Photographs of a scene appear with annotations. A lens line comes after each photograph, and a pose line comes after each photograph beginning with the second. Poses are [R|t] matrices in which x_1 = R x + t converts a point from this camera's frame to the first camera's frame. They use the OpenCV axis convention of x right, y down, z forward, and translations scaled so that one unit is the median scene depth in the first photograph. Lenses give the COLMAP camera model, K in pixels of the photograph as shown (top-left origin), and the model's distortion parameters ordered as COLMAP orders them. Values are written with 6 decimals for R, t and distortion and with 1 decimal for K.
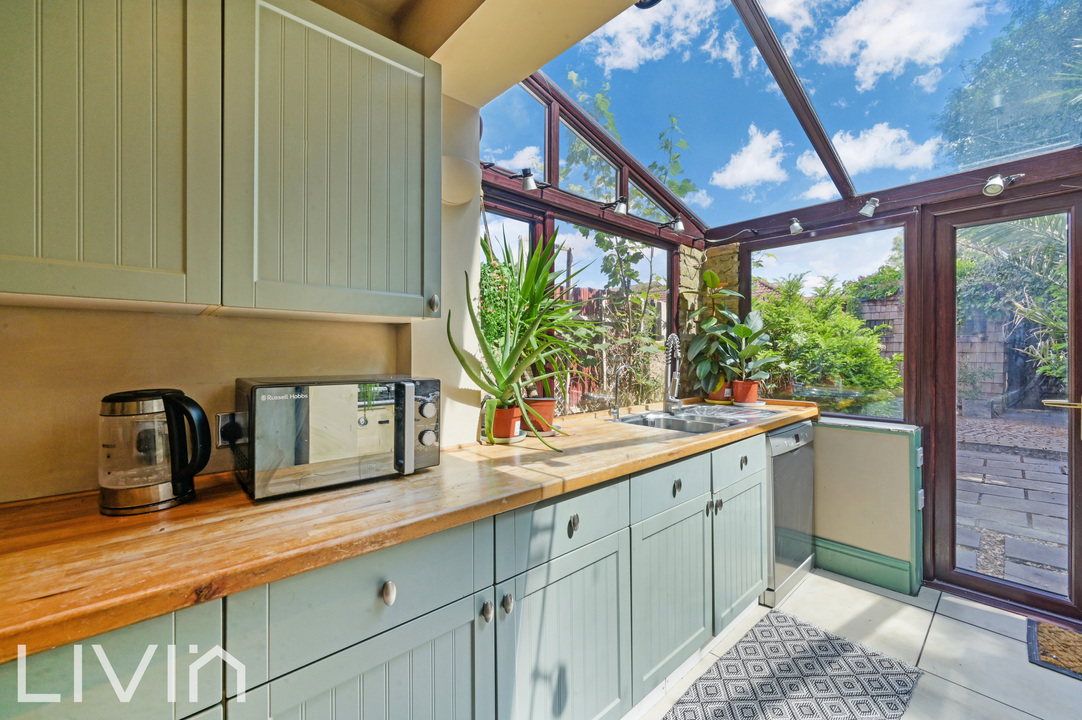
lens RADIAL K [[428.7, 0, 537.5], [0, 428.7, 350.3], [0, 0, 1]] dist [0.001317, -0.000565]
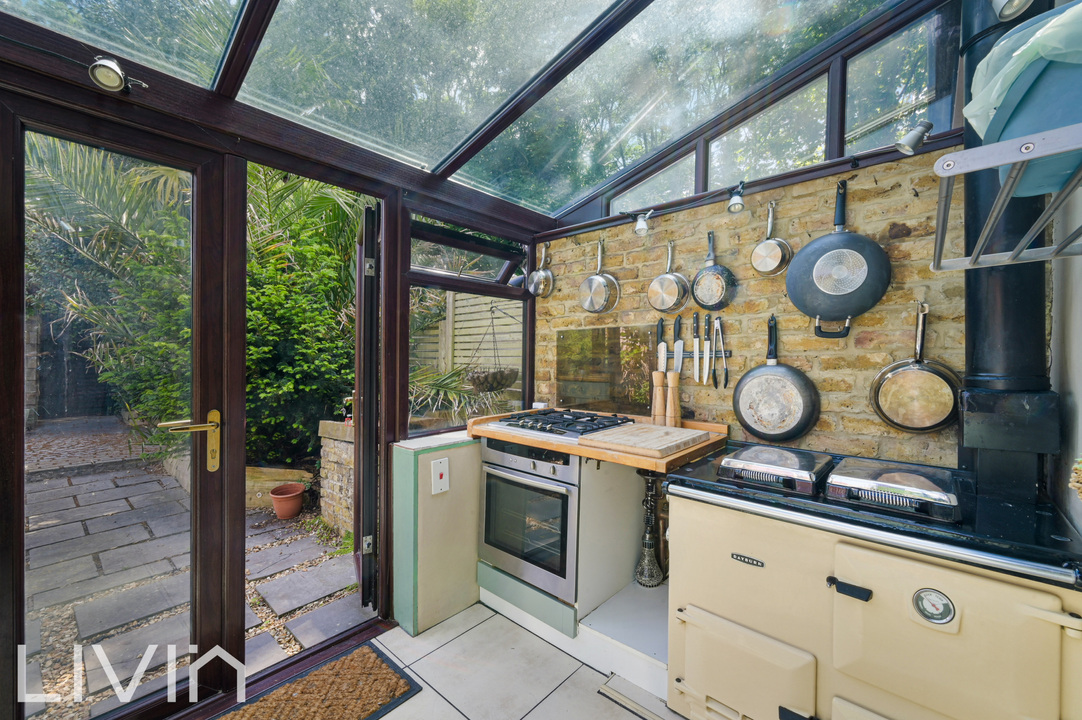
lens RADIAL K [[428.7, 0, 541.4], [0, 428.7, 358.5], [0, 0, 1]] dist [0.001317, -0.000565]
pose [[-0.139415, -0.003772, 0.990227, 0.286522], [-0.006162, 0.999977, 0.002941, 0.001081], [-0.990215, -0.005691, -0.139435, 0.356139]]
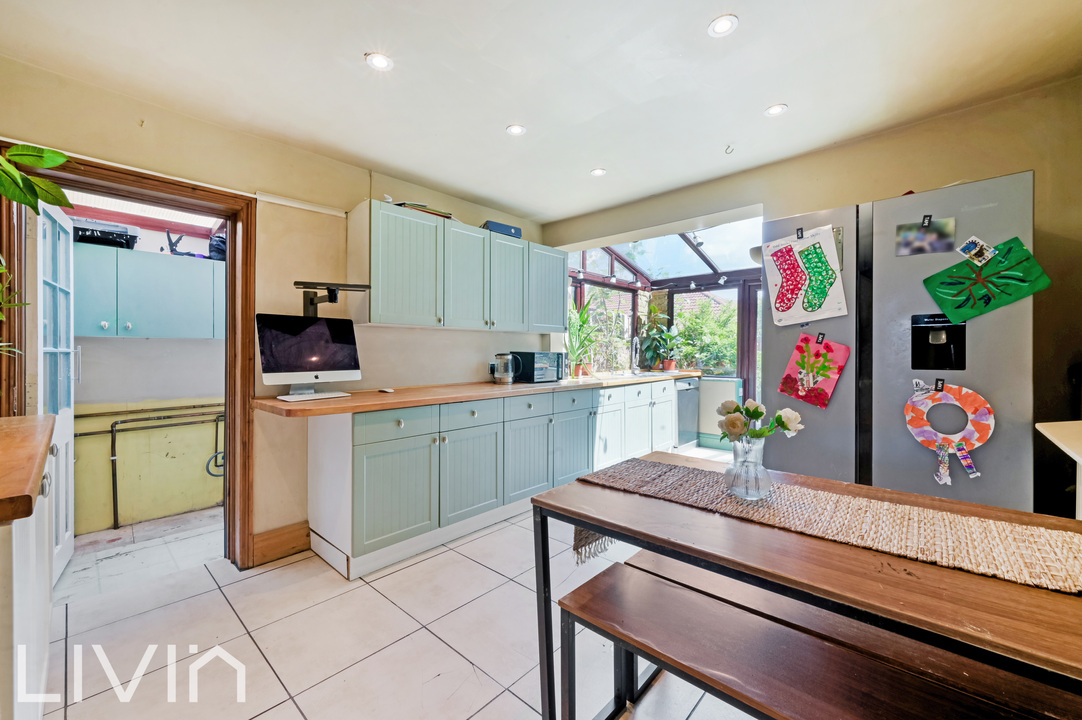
lens RADIAL K [[428.7, 0, 536.8], [0, 428.7, 361.9], [0, 0, 1]] dist [0.001317, -0.000565]
pose [[0.994367, -0.003192, 0.105940, -0.353625], [0.000014, 0.999550, 0.029985, 0.018487], [-0.105988, -0.029815, 0.993920, -0.949897]]
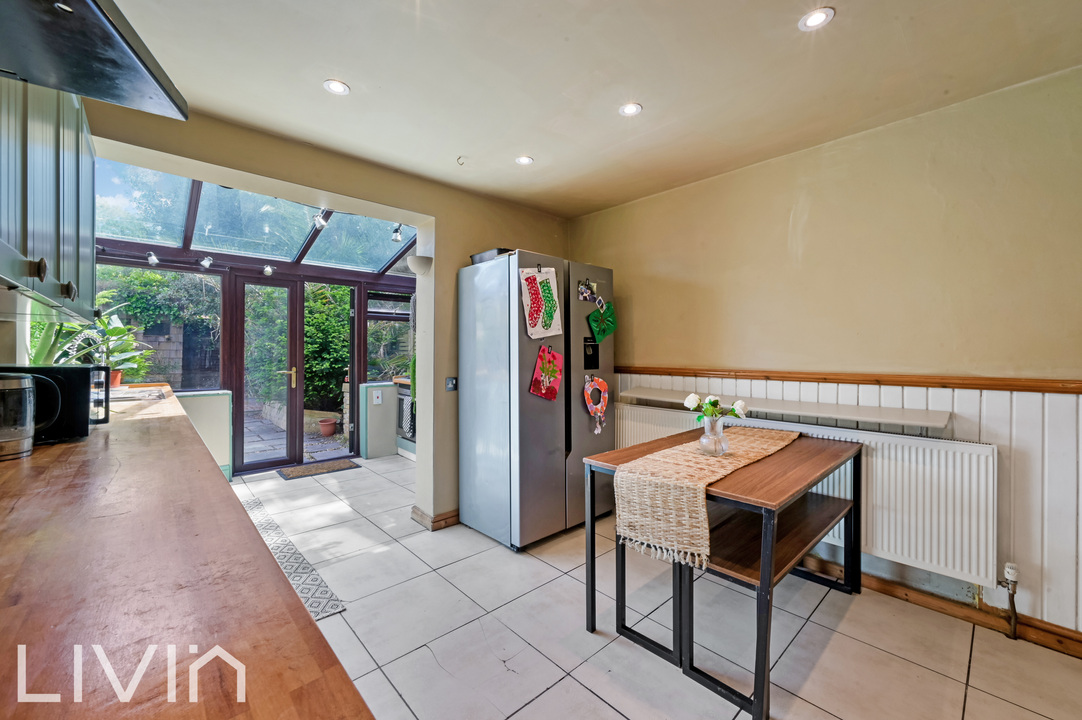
lens RADIAL K [[428.7, 0, 546.1], [0, 428.7, 352.5], [0, 0, 1]] dist [0.001317, -0.000565]
pose [[-0.033335, -0.002861, 0.999440, -0.794309], [-0.007229, 0.999970, 0.002622, 0.004253], [-0.999418, -0.007138, -0.033355, -0.221467]]
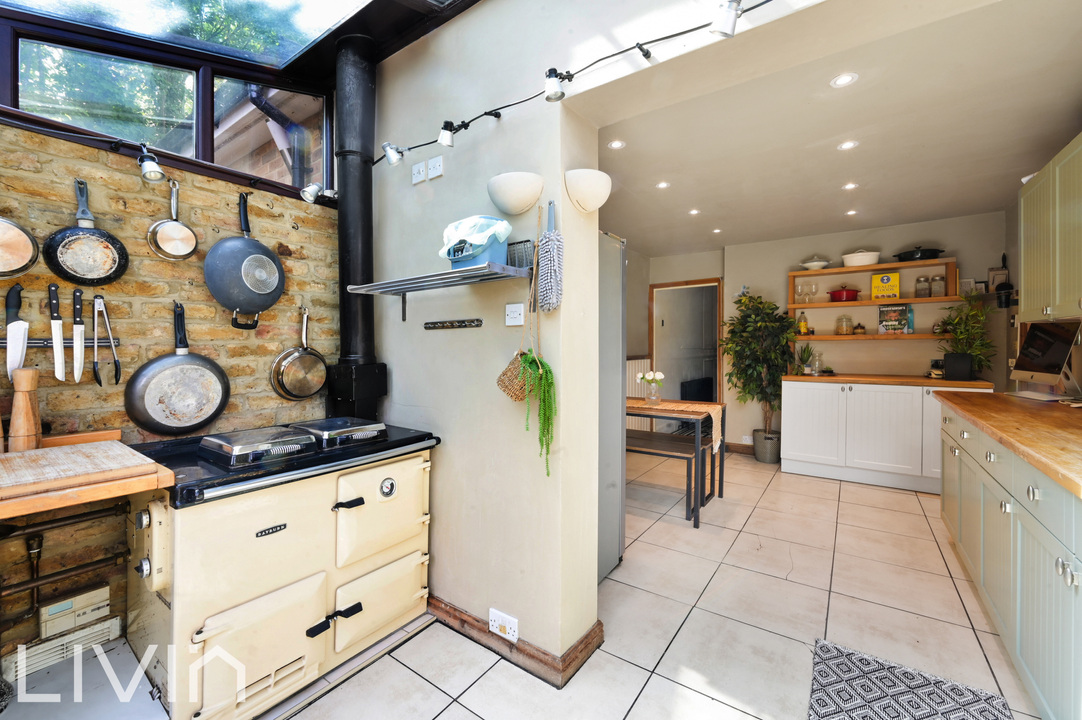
lens RADIAL K [[428.7, 0, 540.4], [0, 428.7, 345.4], [0, 0, 1]] dist [0.001317, -0.000565]
pose [[-0.973967, -0.000638, -0.226690, 0.519254], [-0.000021, 0.999996, -0.002724, -0.000504], [0.226691, -0.002649, -0.973963, 0.644675]]
